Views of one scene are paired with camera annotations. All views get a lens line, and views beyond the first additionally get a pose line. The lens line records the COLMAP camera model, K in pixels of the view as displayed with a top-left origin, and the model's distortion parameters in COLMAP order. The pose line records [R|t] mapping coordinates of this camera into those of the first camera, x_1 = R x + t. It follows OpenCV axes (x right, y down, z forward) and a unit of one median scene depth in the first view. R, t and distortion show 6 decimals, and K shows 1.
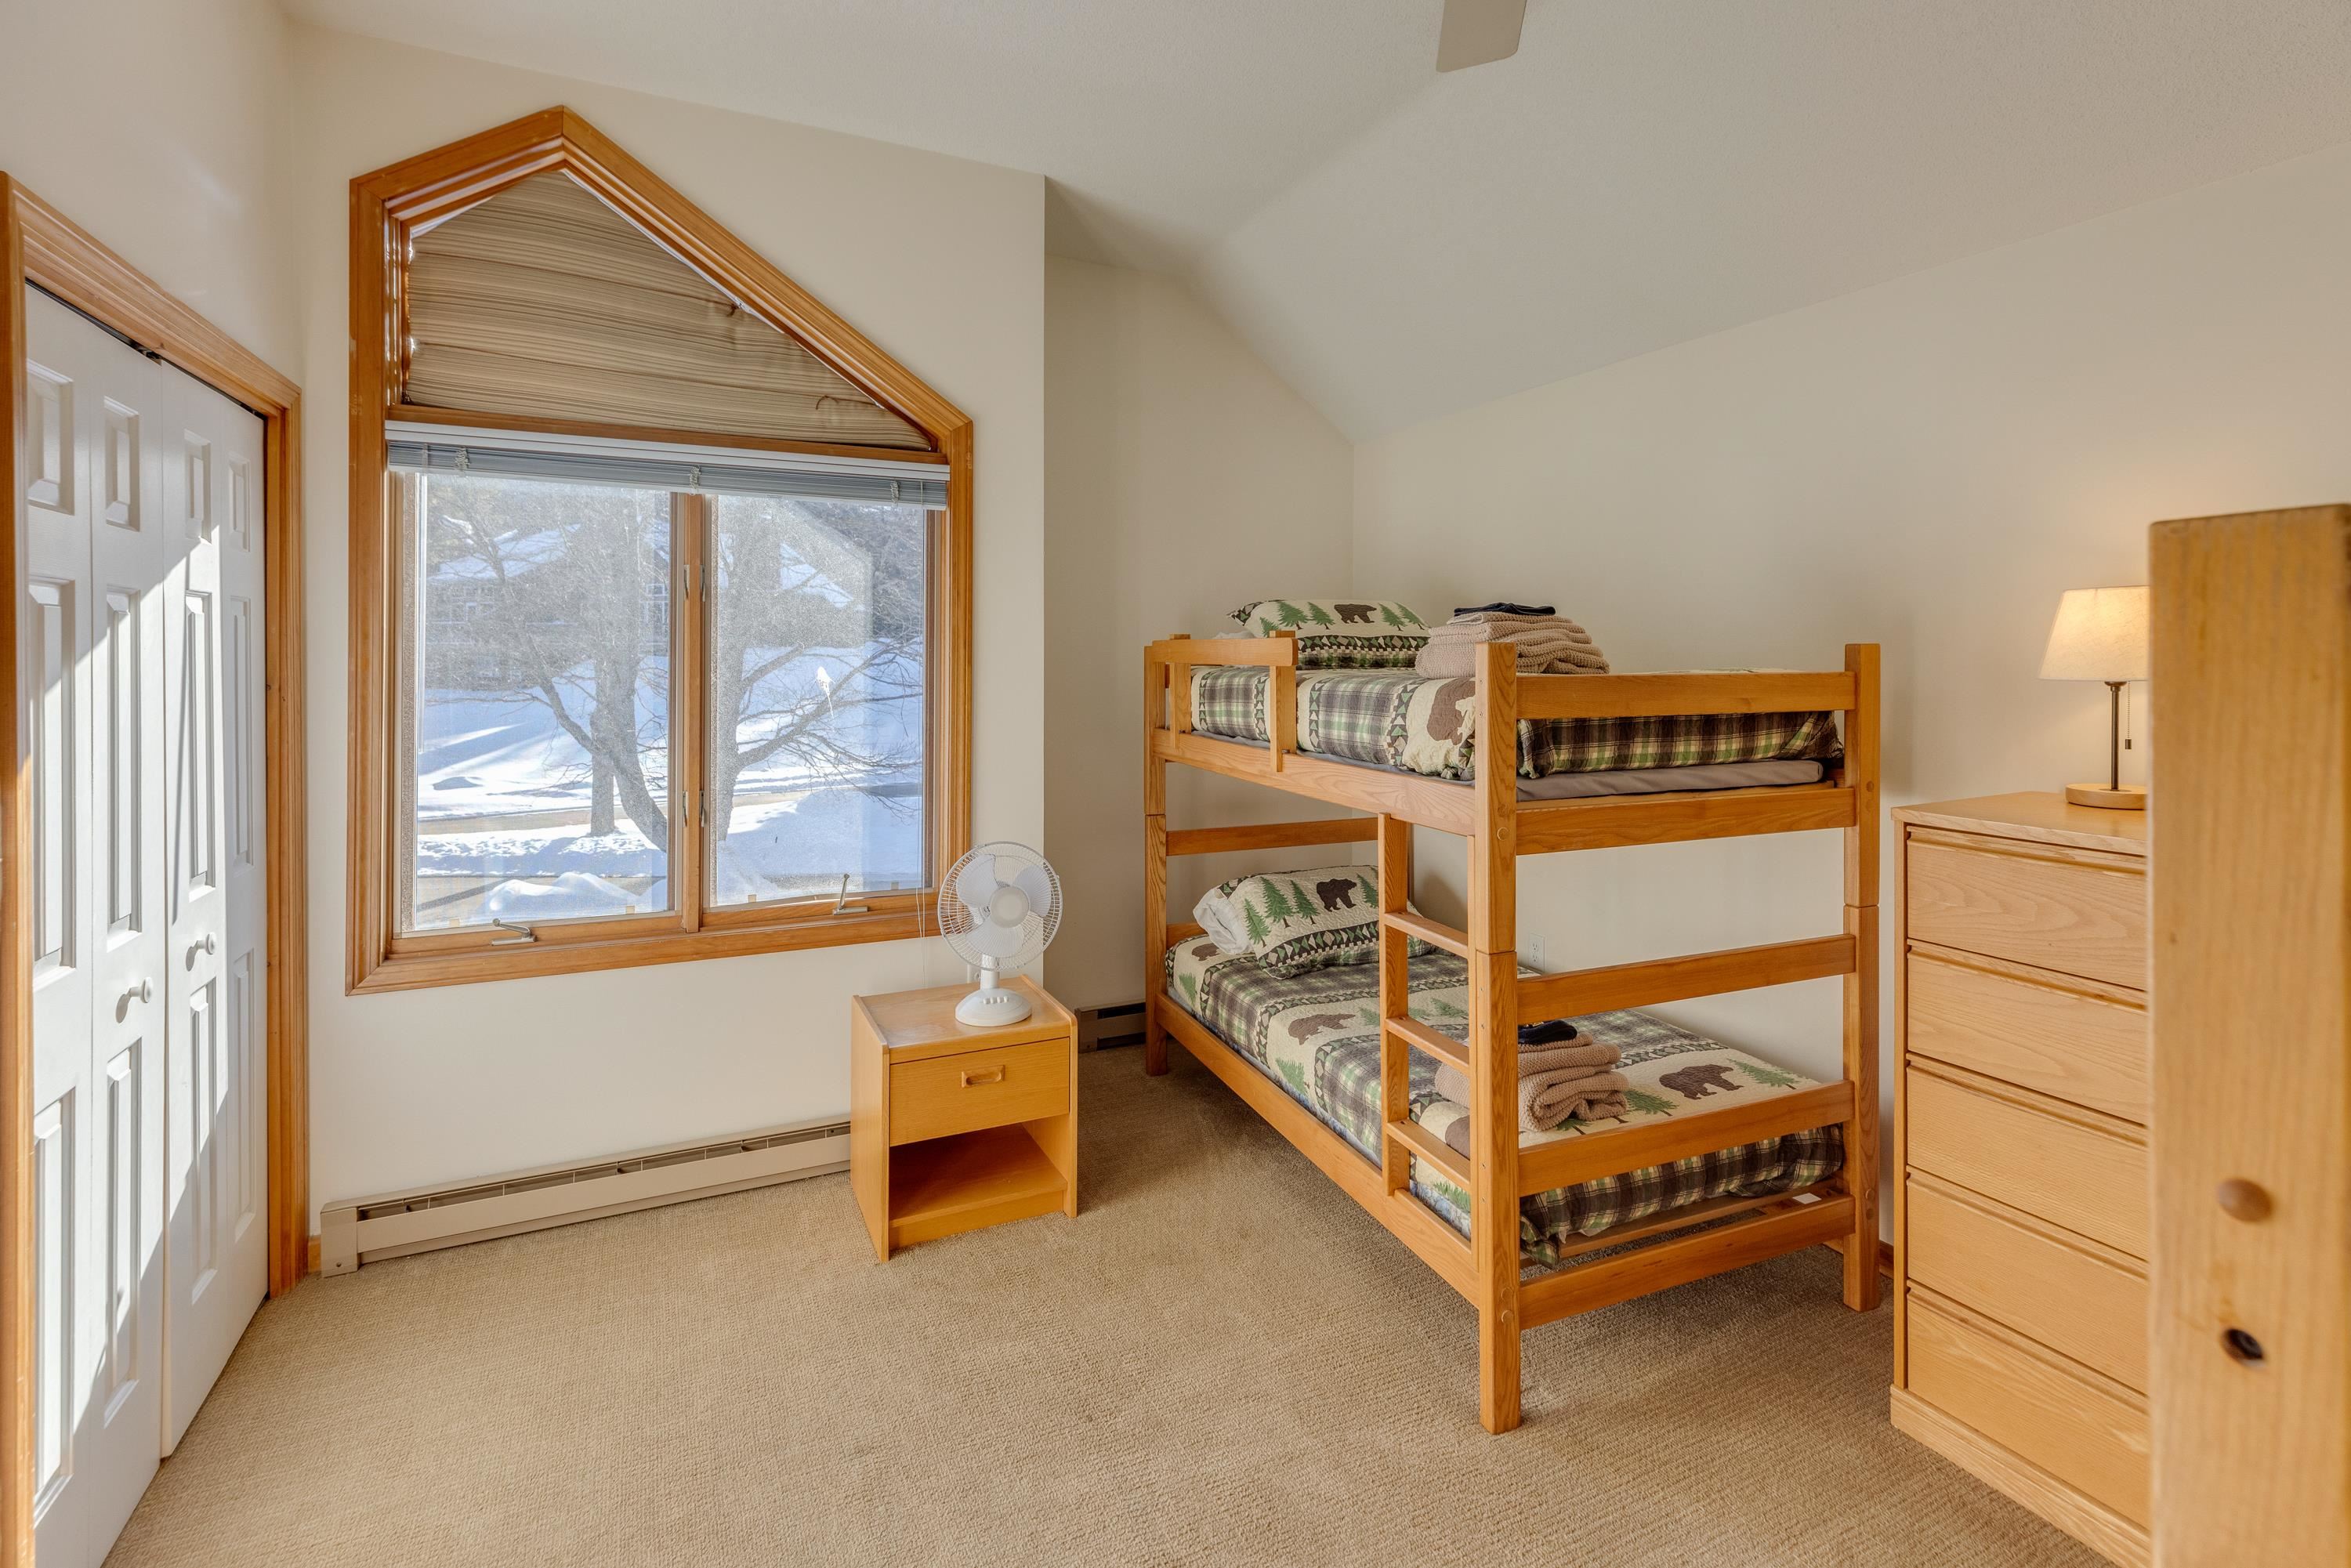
lens RADIAL K [[1093.8, 0, 1193.2], [0, 1093.8, 639.2], [0, 0, 1]] dist [0.000895, 0.000056]
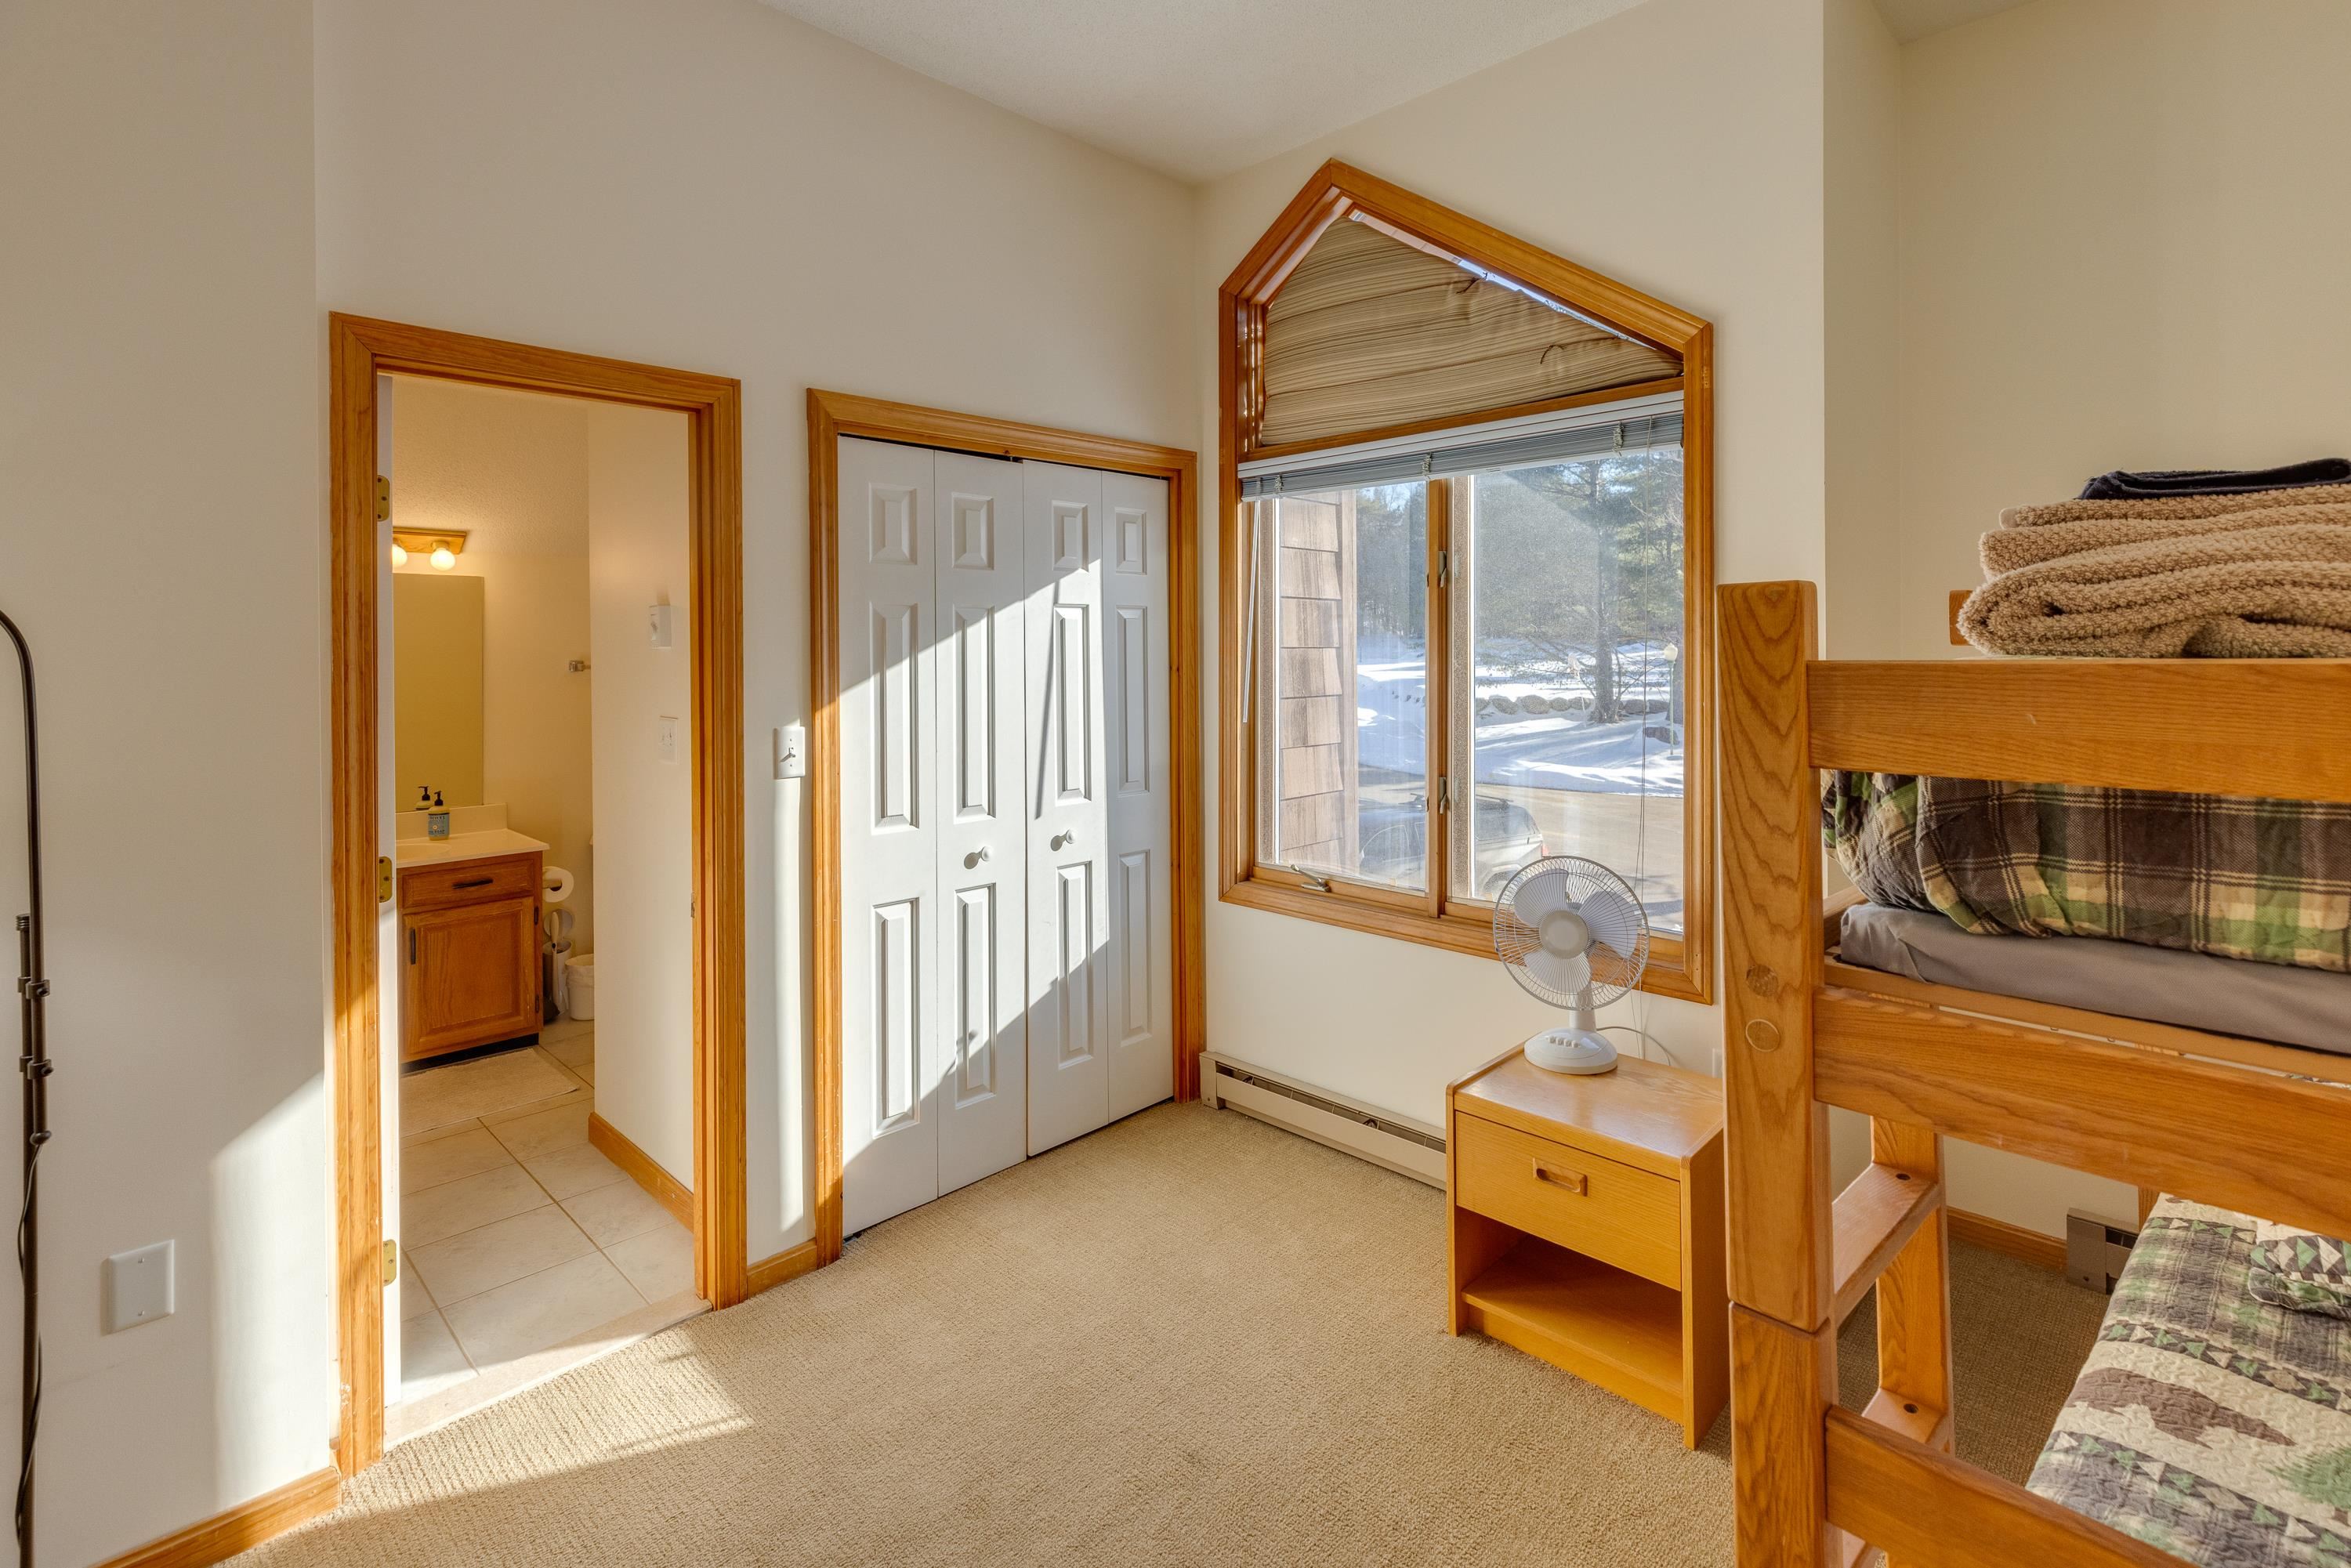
lens RADIAL K [[1093.8, 0, 1193.2], [0, 1093.8, 639.2], [0, 0, 1]] dist [0.000895, 0.000056]
pose [[0.355386, -0.016916, -0.934566, 0.448083], [0.025007, 0.999650, -0.008585, 0.017335], [0.934385, -0.020320, 0.355685, 0.483715]]
